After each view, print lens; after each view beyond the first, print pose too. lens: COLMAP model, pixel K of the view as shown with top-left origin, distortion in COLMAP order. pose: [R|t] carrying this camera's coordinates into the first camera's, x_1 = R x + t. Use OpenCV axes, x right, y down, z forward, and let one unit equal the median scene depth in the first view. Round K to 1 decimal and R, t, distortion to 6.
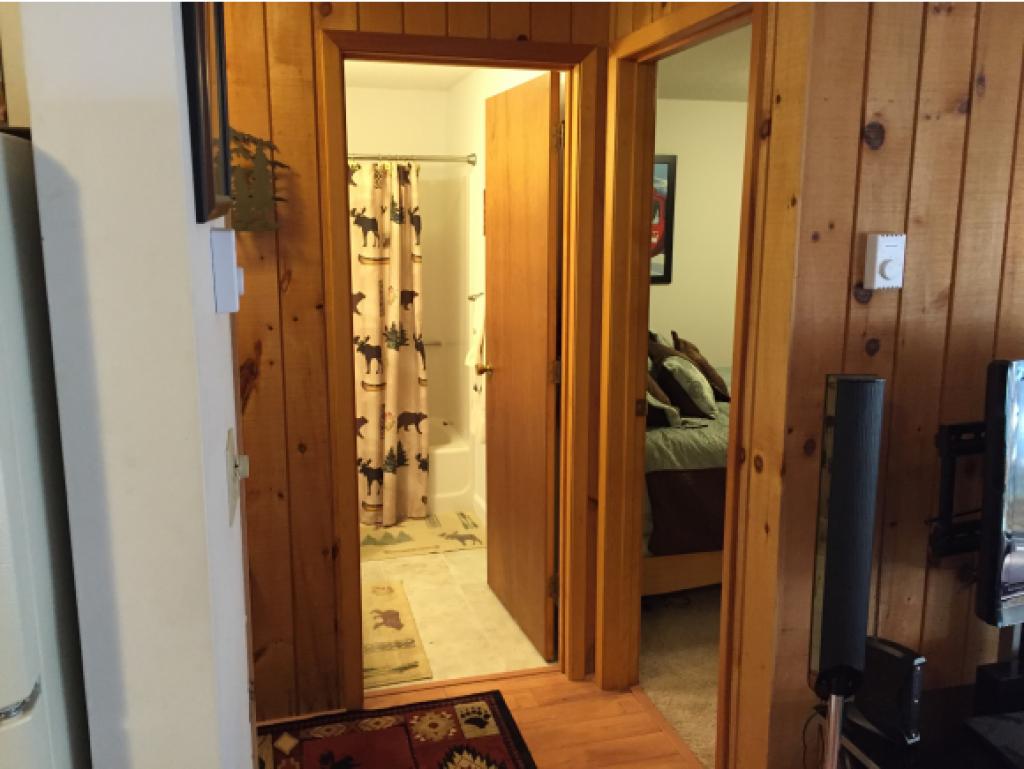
lens RADIAL K [[871.5, 0, 508.9], [0, 871.5, 381.1], [0, 0, 1]] dist [0.079805, -0.104576]
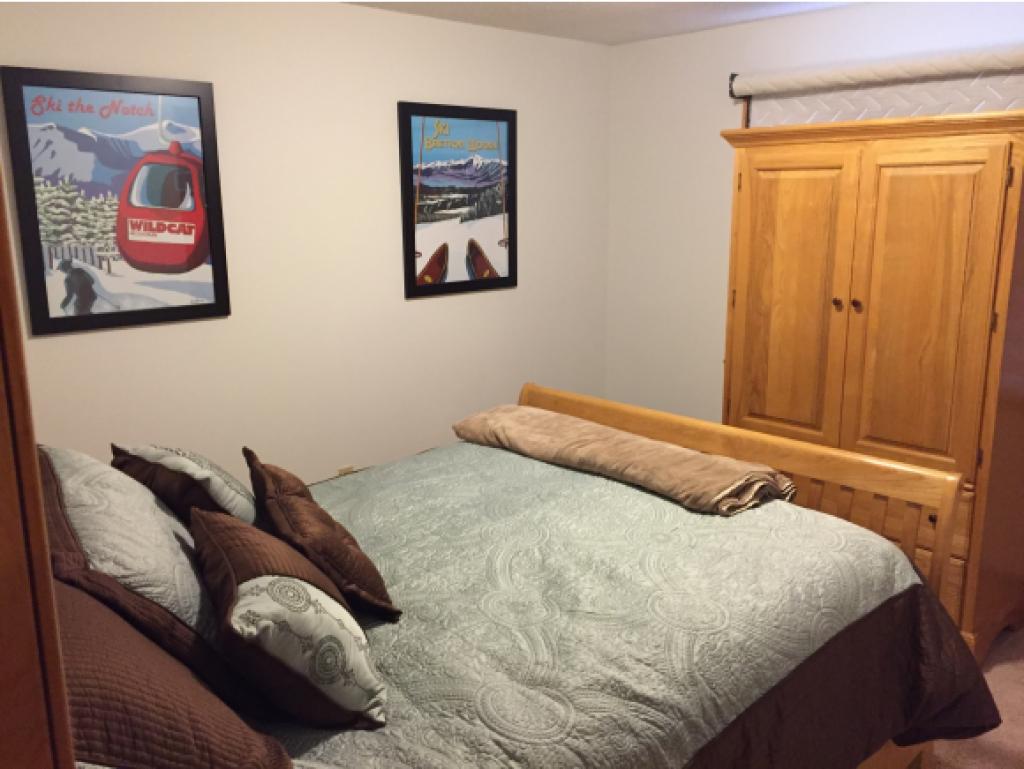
lens RADIAL K [[871.5, 0, 508.9], [0, 871.5, 381.1], [0, 0, 1]] dist [0.079805, -0.104576]
pose [[0.883037, -0.107148, 0.456907, 0.121963], [0.096172, 0.994241, 0.047290, -0.118683], [-0.459343, 0.002183, 0.888256, 0.624212]]
